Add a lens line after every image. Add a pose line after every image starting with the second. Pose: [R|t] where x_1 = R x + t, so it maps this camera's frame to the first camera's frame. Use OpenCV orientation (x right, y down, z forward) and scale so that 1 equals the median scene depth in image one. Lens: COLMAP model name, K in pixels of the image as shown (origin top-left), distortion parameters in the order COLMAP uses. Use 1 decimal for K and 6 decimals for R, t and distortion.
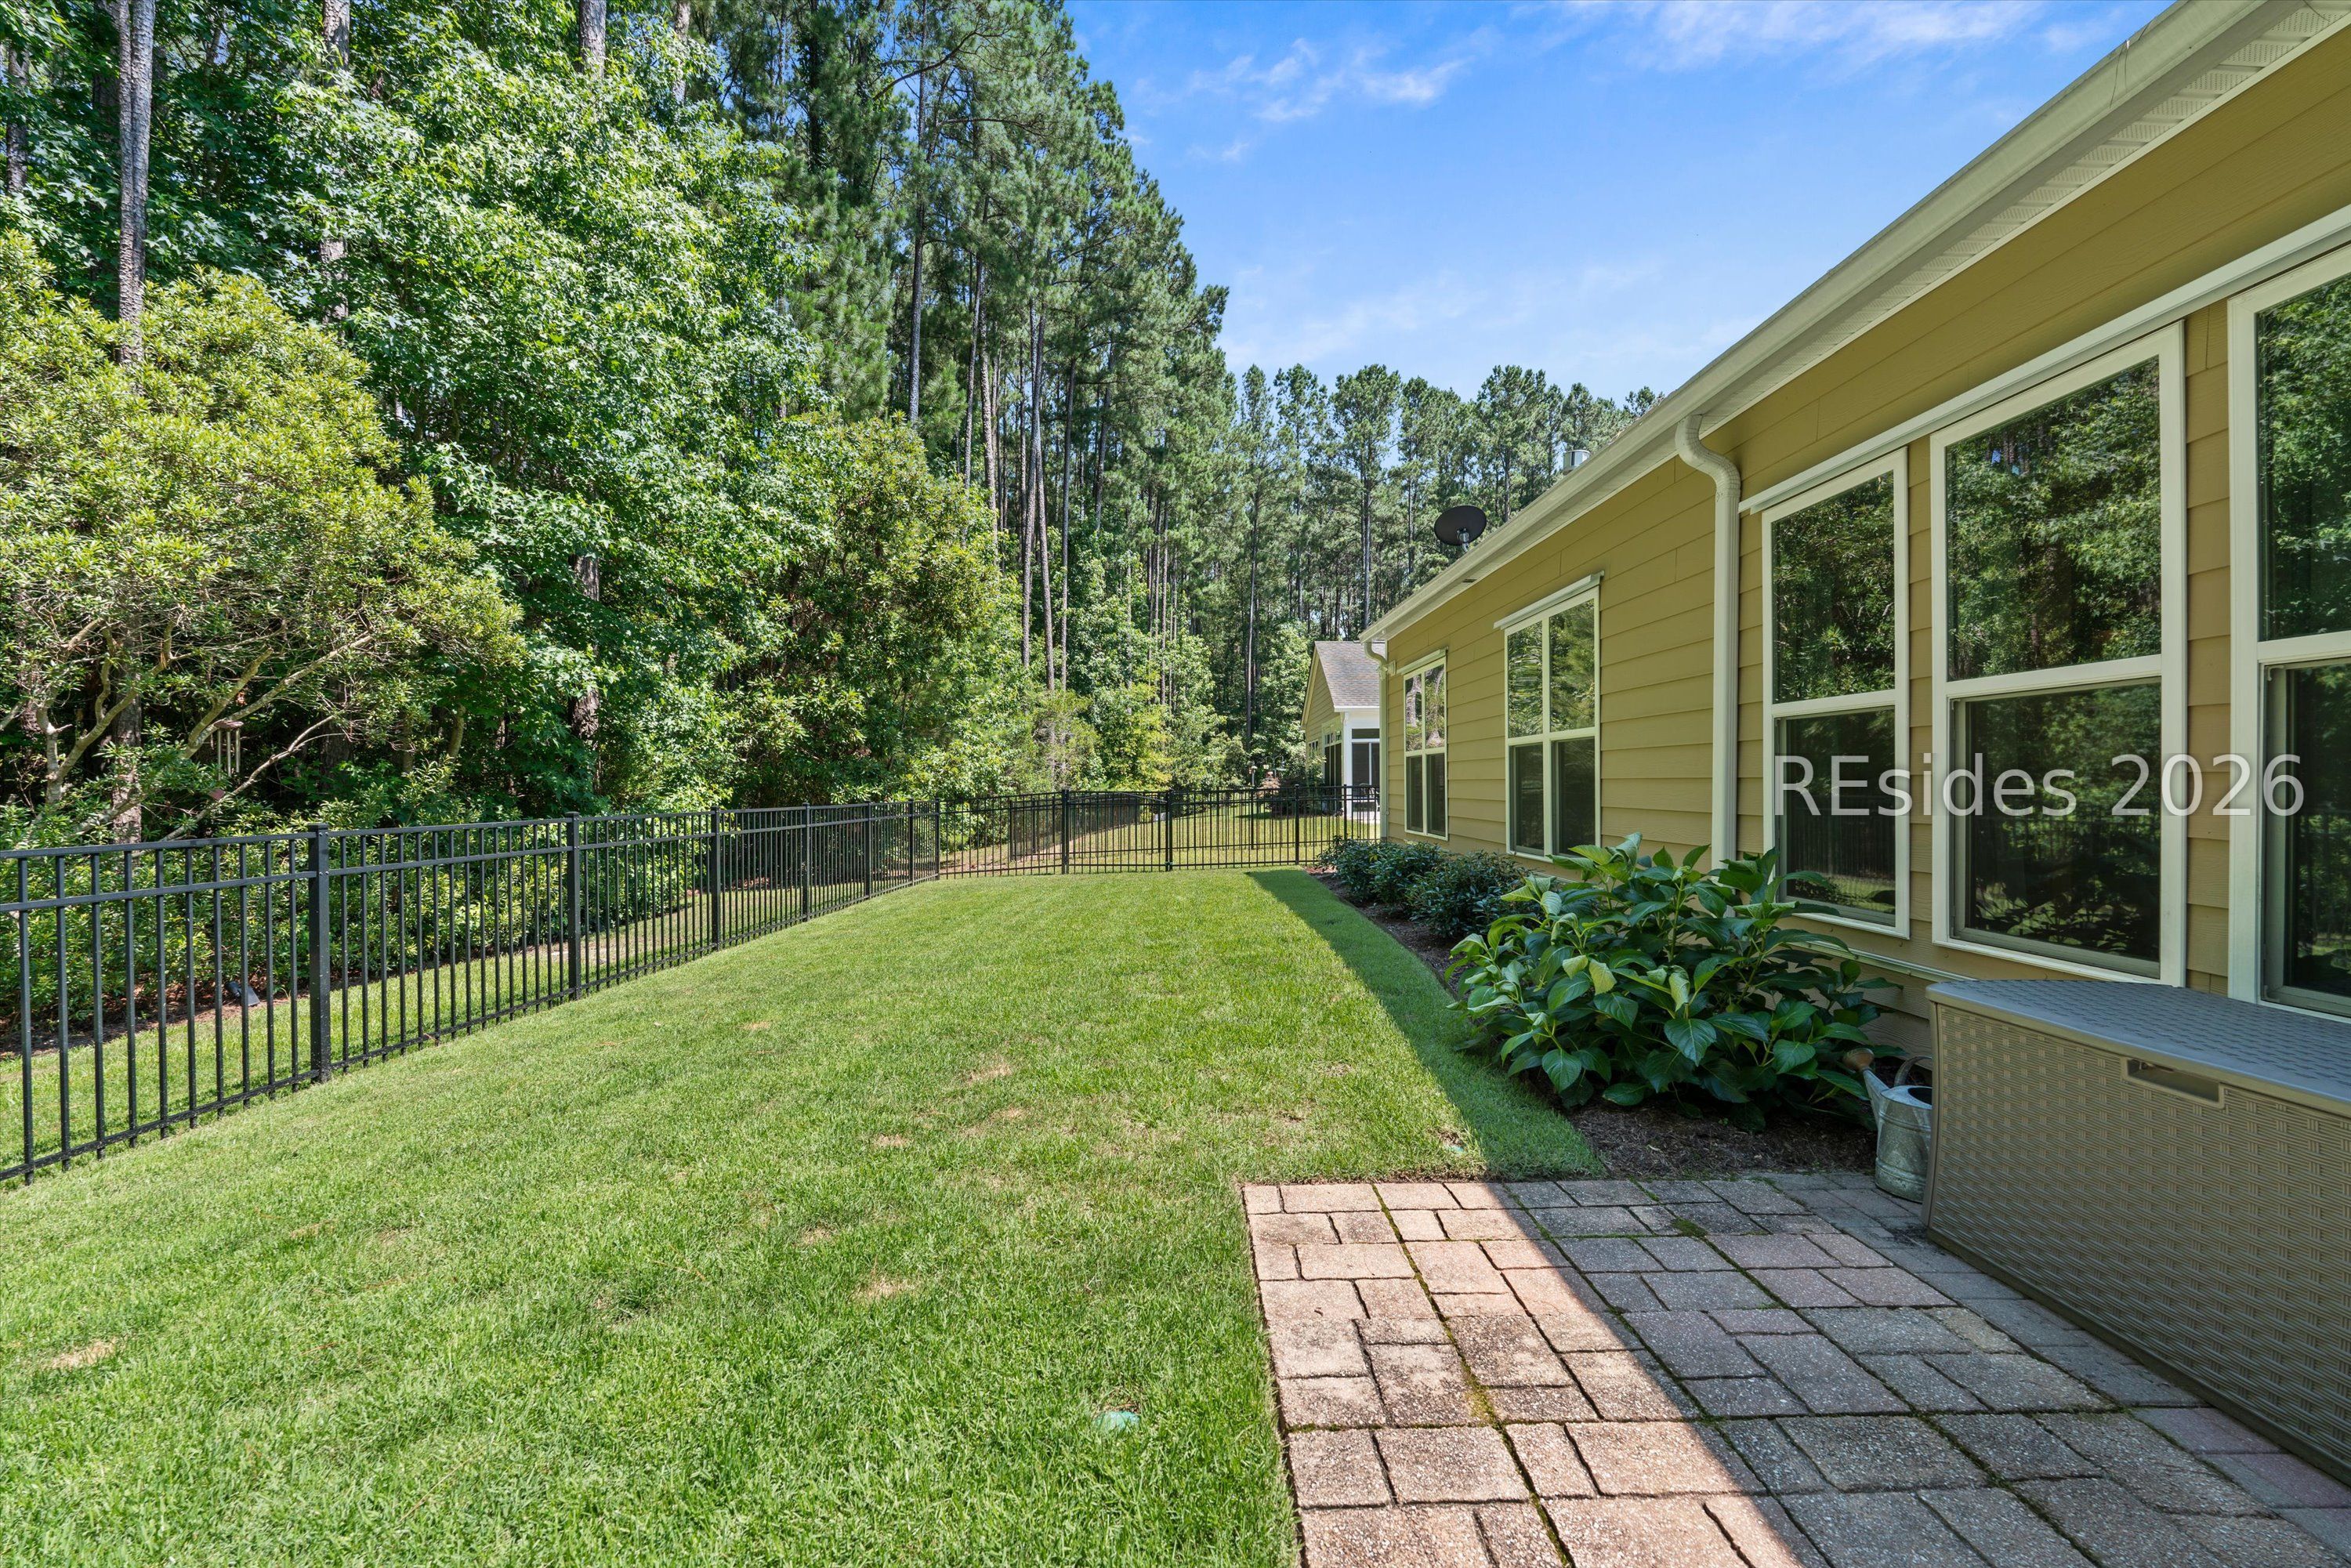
lens RADIAL K [[1023.2, 0, 1175.5], [0, 1023.2, 784.0], [0, 0, 1]] dist [-0.010350, 0.000154]
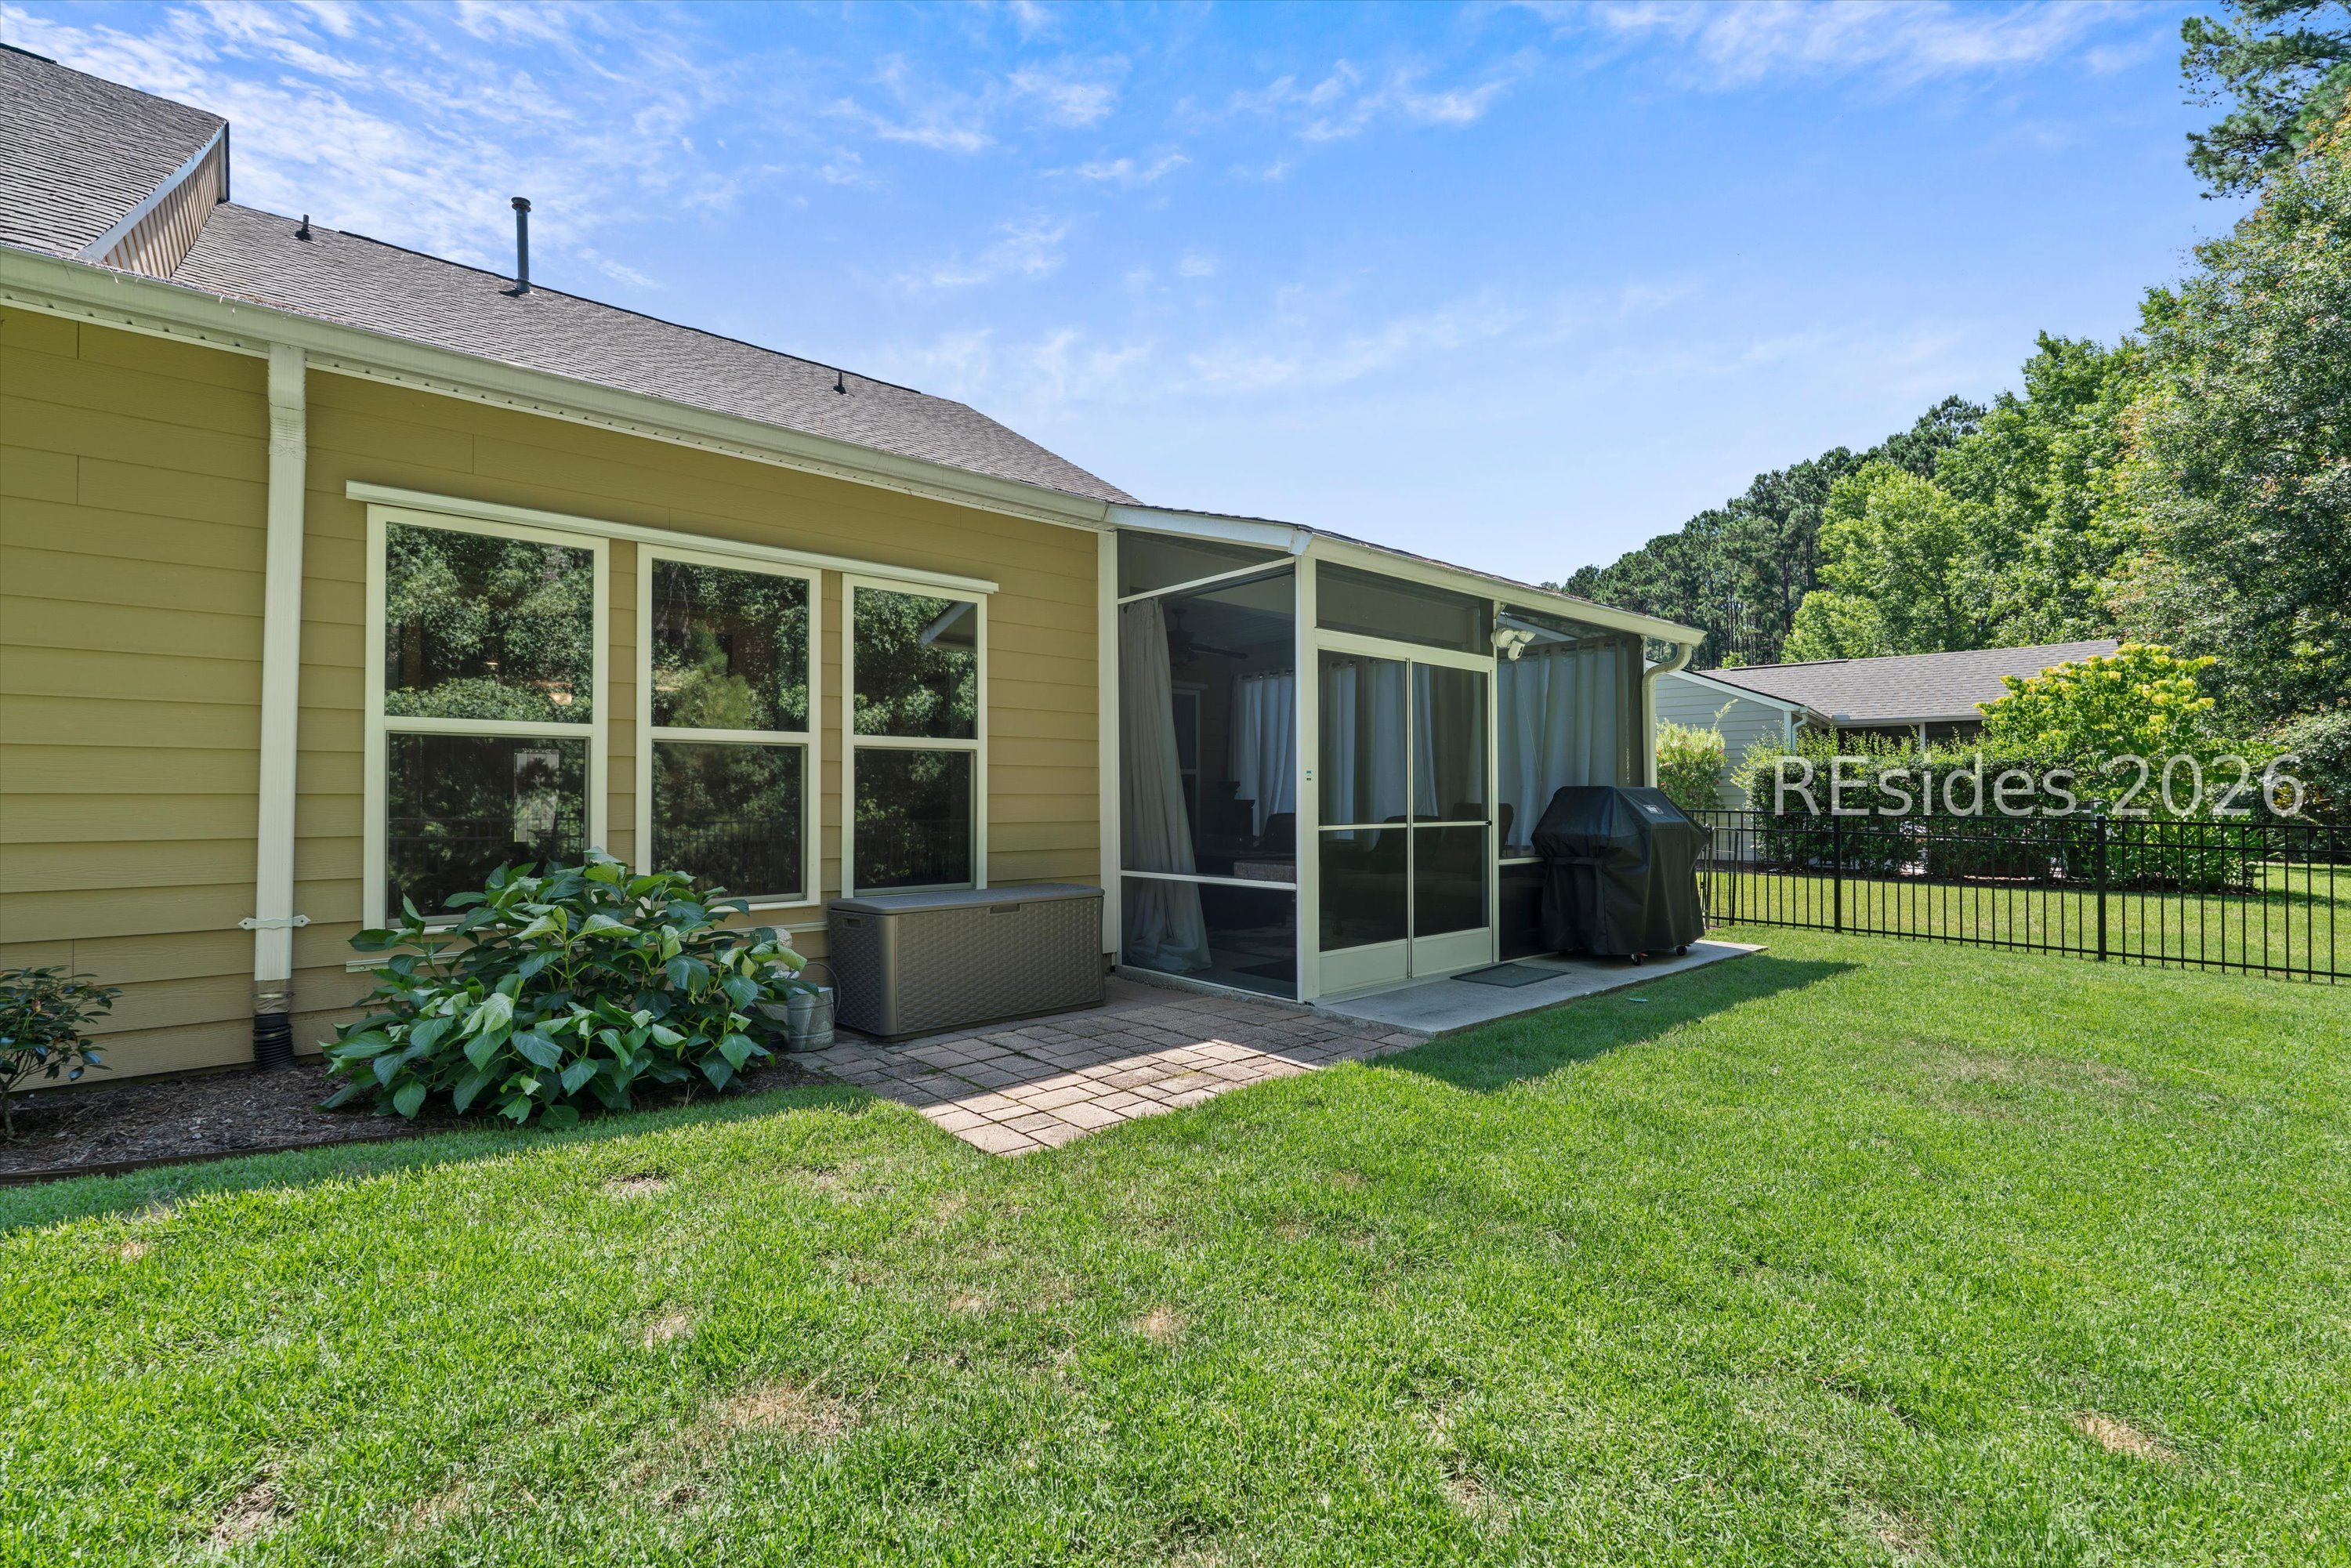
lens RADIAL K [[1023.2, 0, 1175.5], [0, 1023.2, 784.0], [0, 0, 1]] dist [-0.010350, 0.000154]
pose [[-0.644644, 0.014076, 0.764353, -0.043041], [0.005882, 0.999892, -0.013452, 0.000030], [-0.764460, -0.004176, -0.644658, 0.075505]]
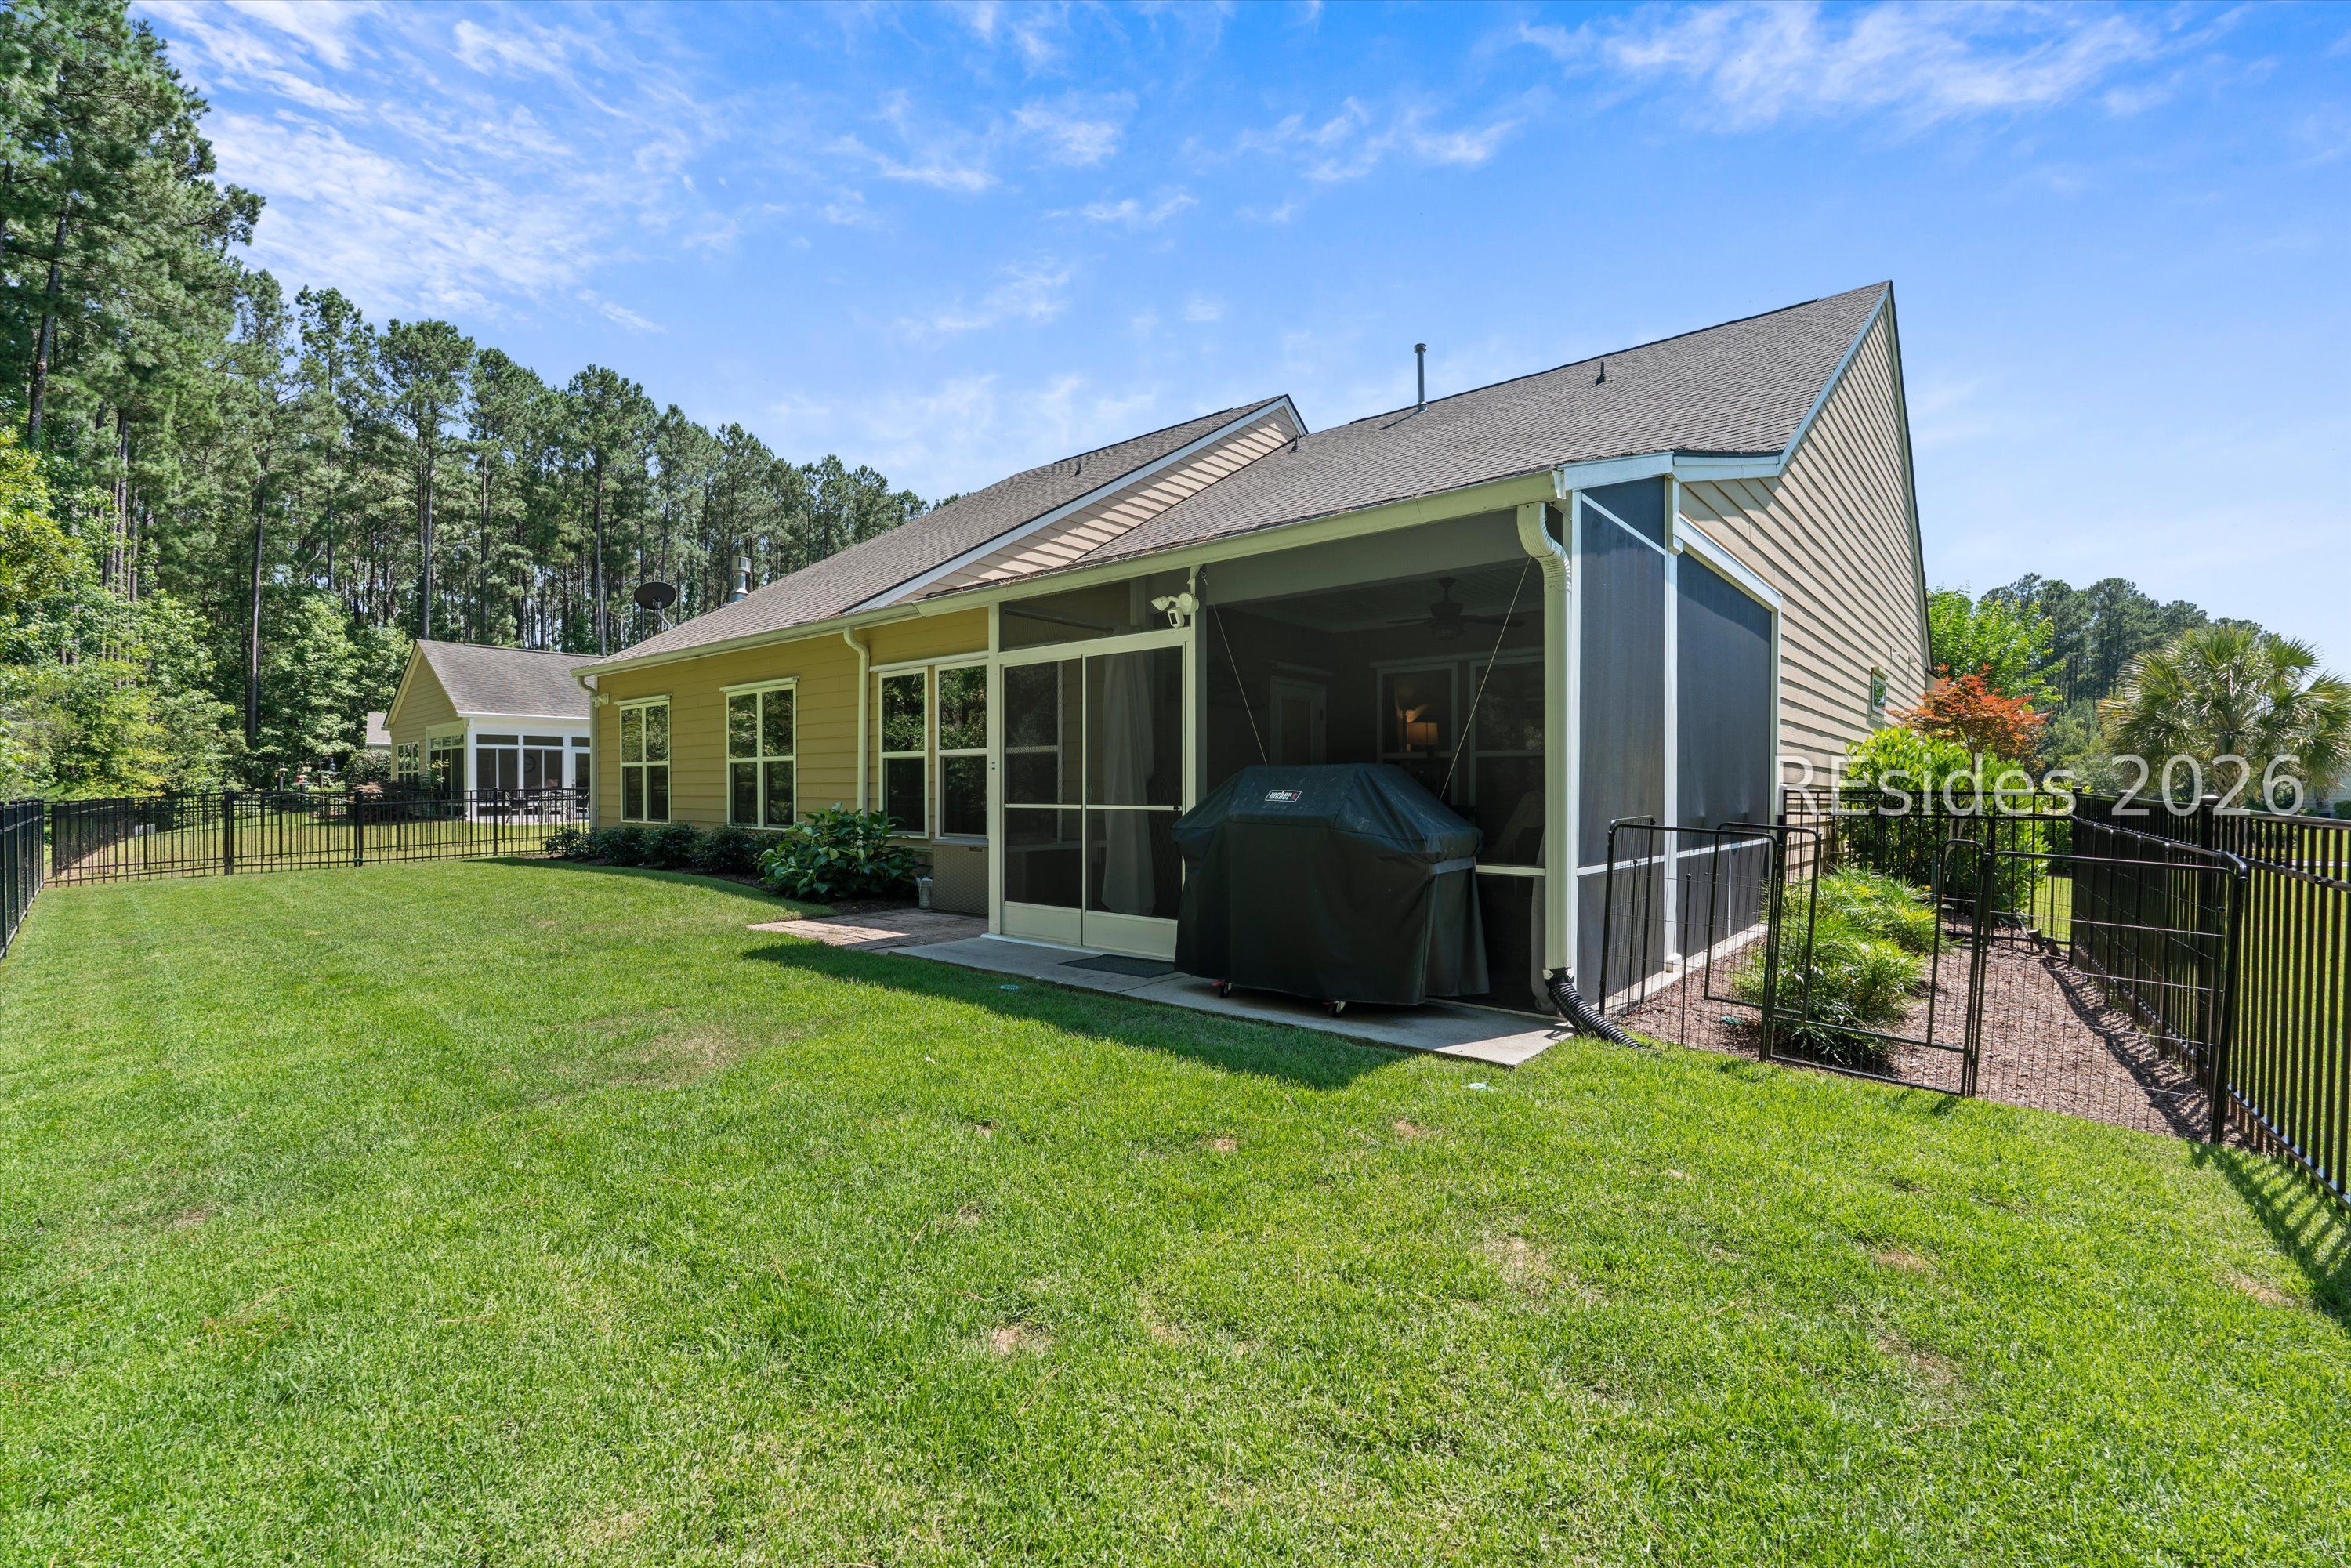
lens RADIAL K [[1023.2, 0, 1175.5], [0, 1023.2, 784.0], [0, 0, 1]] dist [-0.010350, 0.000154]
pose [[0.659777, 0.007212, 0.751427, -0.056552], [-0.001544, 0.999965, -0.008242, 0.001179], [-0.751460, 0.004277, 0.659765, -0.081704]]
